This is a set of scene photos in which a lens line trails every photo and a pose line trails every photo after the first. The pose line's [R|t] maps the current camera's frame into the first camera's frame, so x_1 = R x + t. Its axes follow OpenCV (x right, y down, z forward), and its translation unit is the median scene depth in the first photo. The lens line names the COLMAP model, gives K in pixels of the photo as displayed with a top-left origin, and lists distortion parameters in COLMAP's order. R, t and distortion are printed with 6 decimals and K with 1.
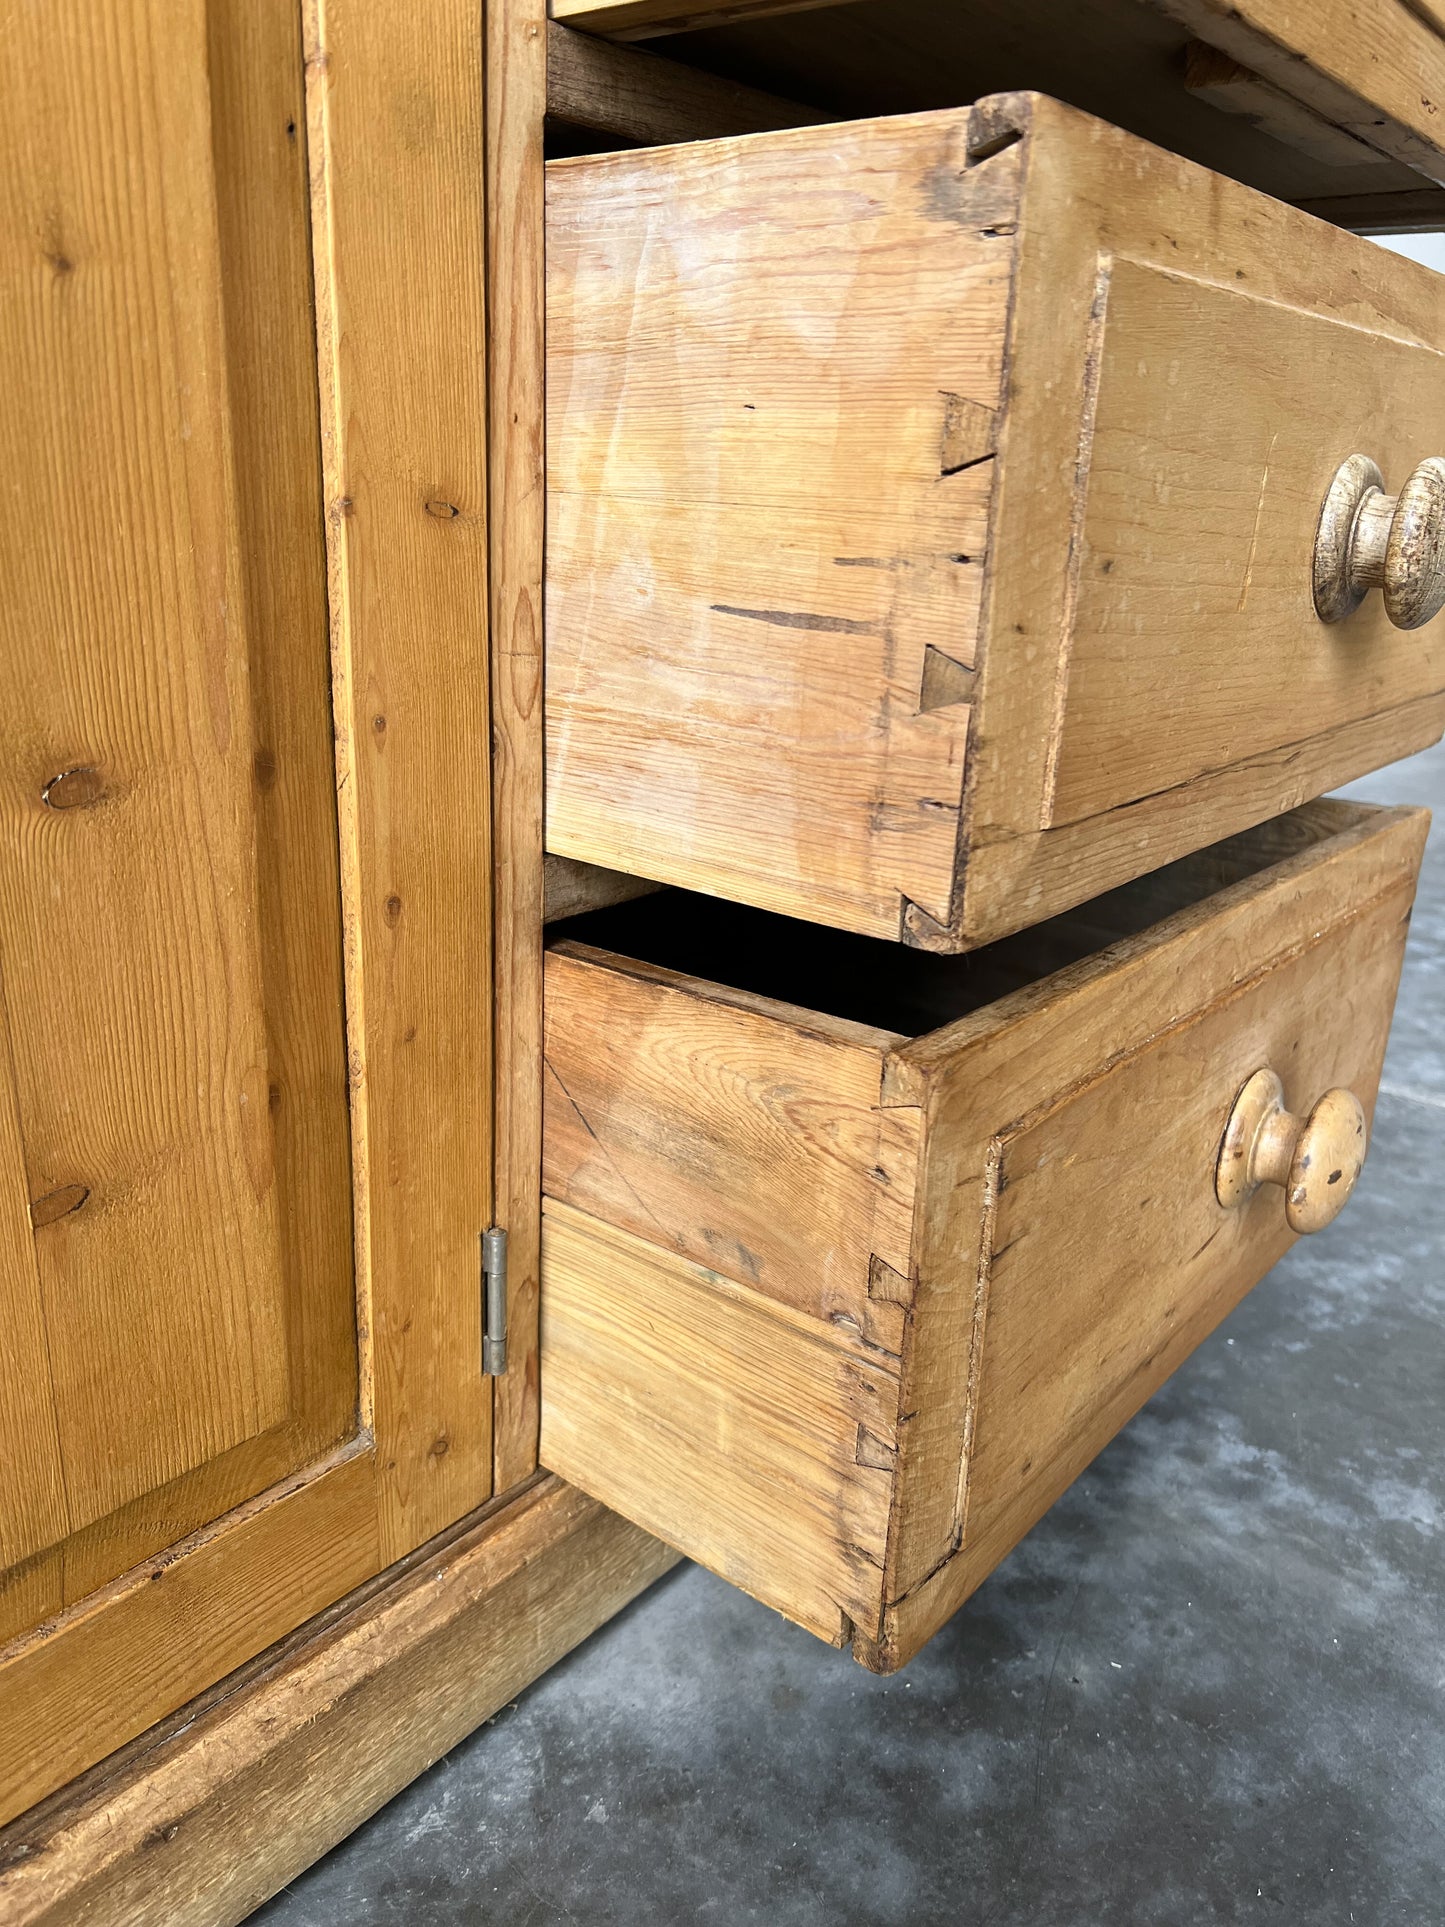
lens RADIAL K [[1467.8, 0, 719.6], [0, 1467.8, 953.6], [0, 0, 1]] dist [0.051194, -0.068827]
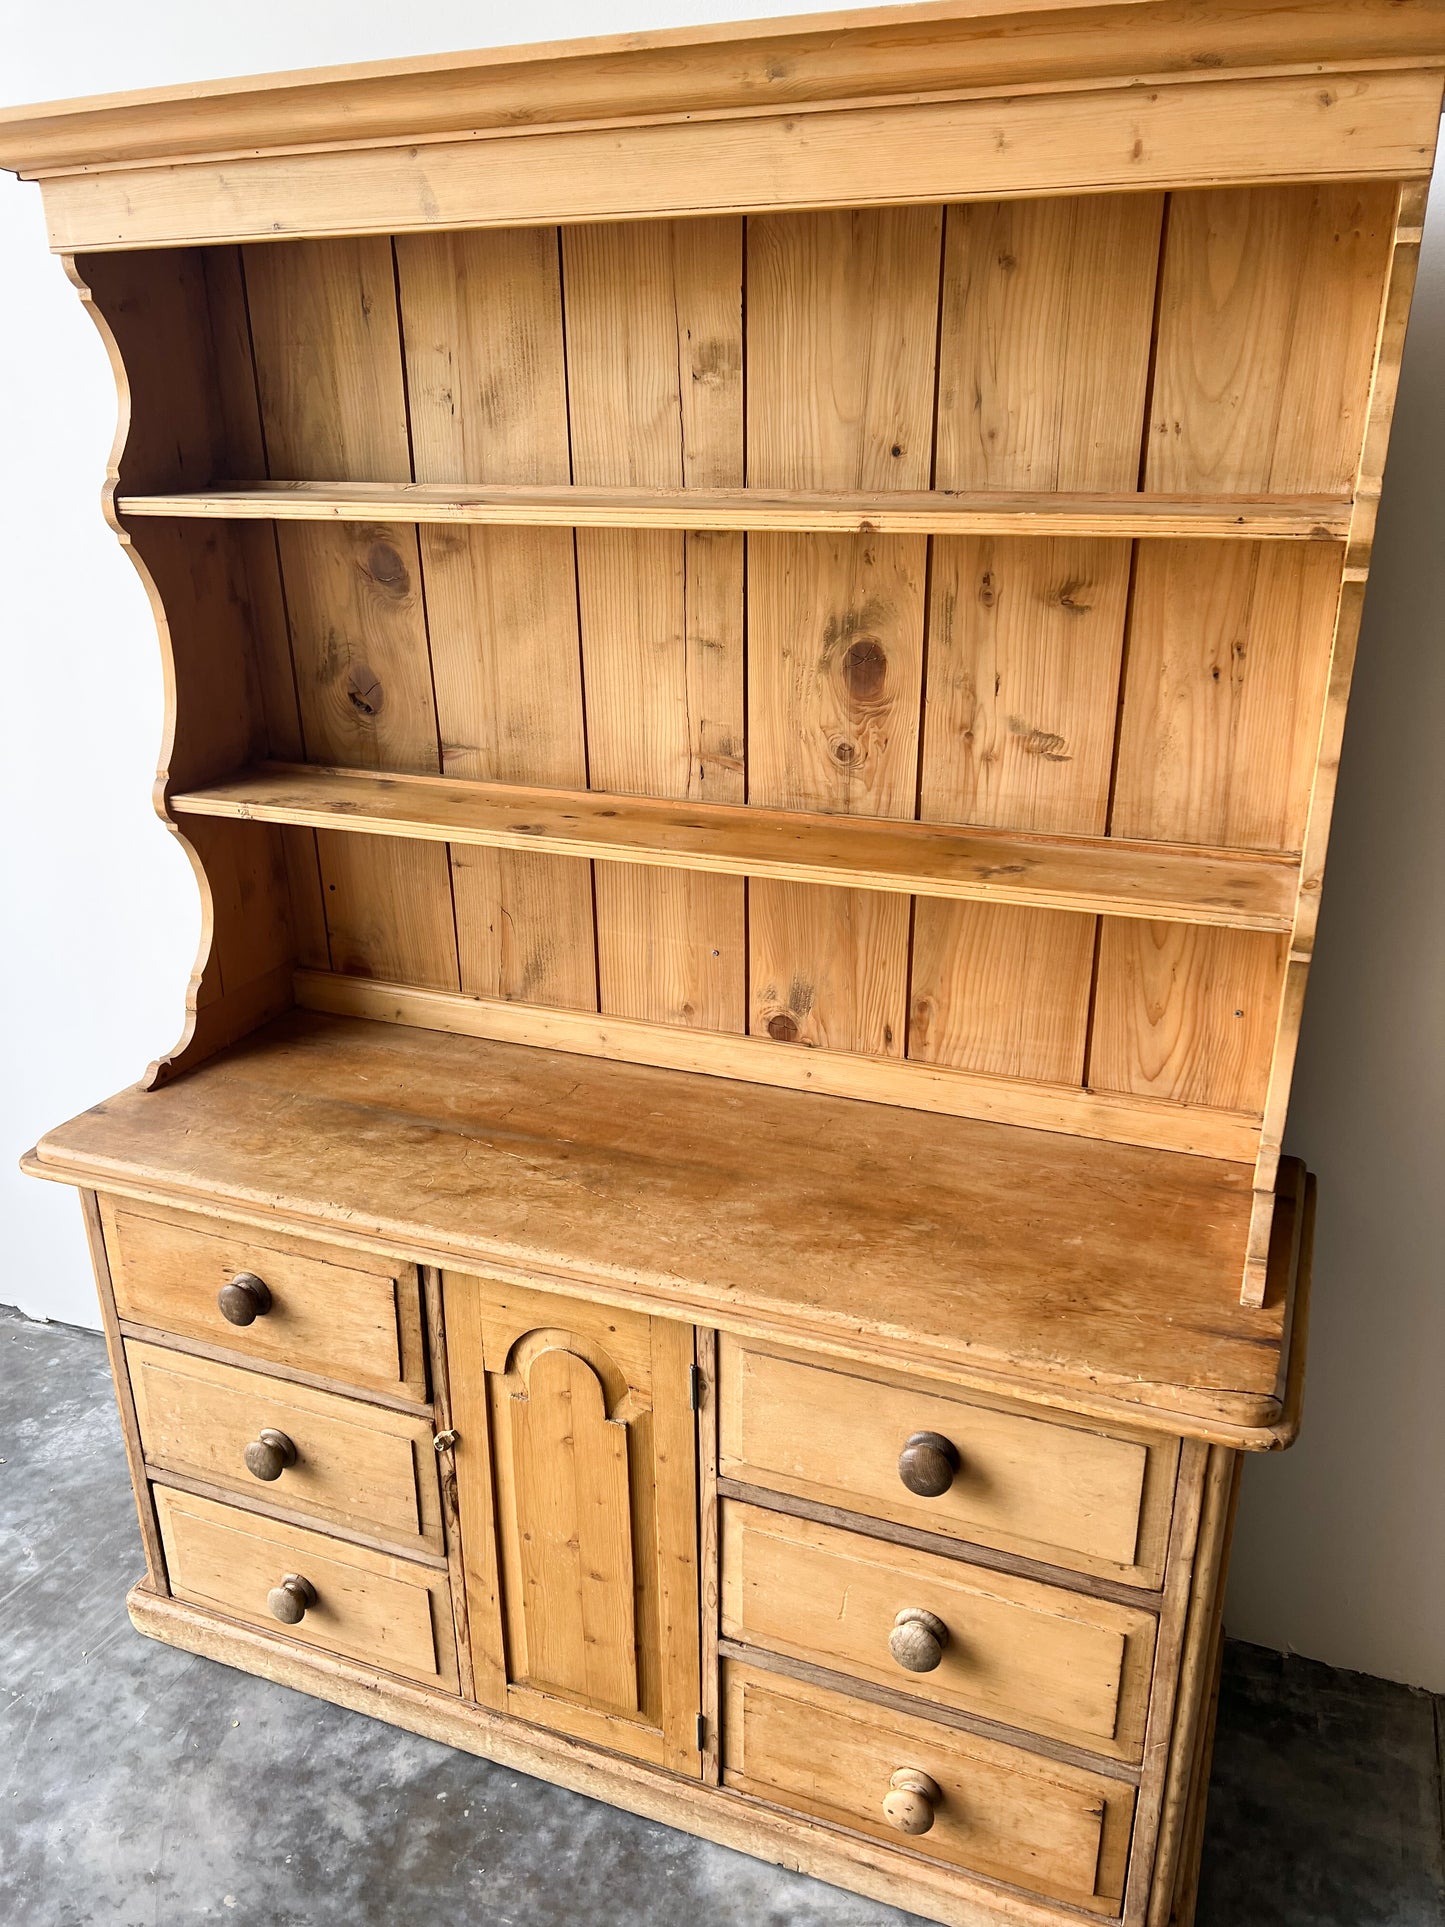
lens RADIAL K [[1453.5, 0, 722.5], [0, 1453.5, 963.5], [0, 0, 1]] dist [-0.004233, 0.004416]
pose [[0.289609, 0.298244, -0.909493, 2.792070], [-0.275911, 0.935892, 0.219043, -2.553421], [0.916515, 0.187502, 0.353332, -0.598571]]
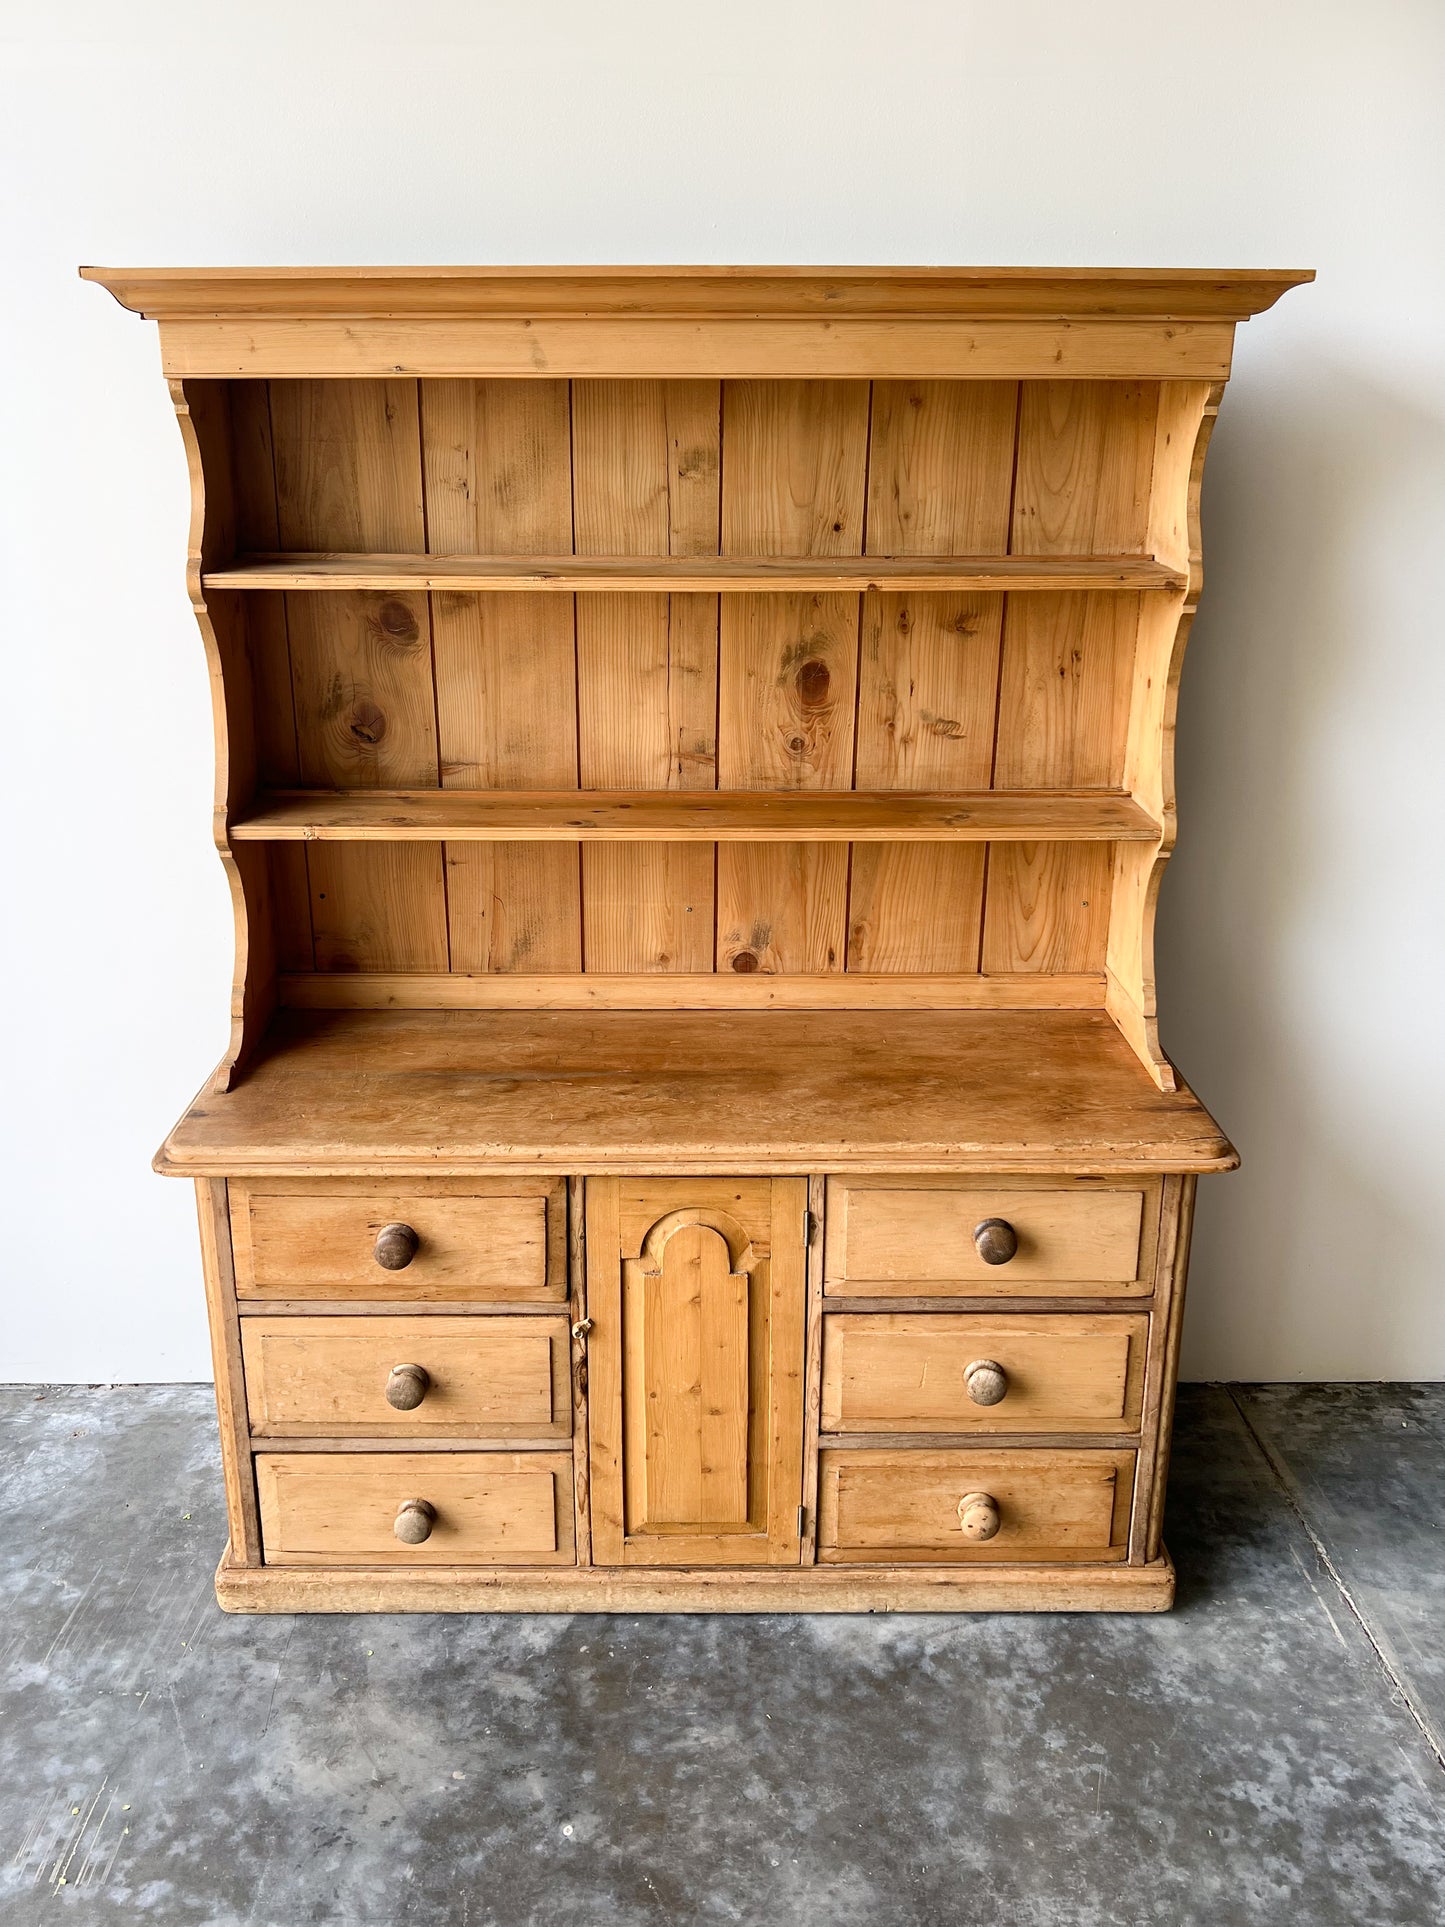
lens RADIAL K [[1494.7, 0, 676.6], [0, 1494.7, 824.7], [0, 0, 1]] dist [0.011268, -0.006372]
pose [[0.620913, 0.176368, -0.763781, 3.035153], [-0.215929, 0.975147, 0.049637, -2.205517], [0.753553, 0.134102, 0.643564, -2.789186]]
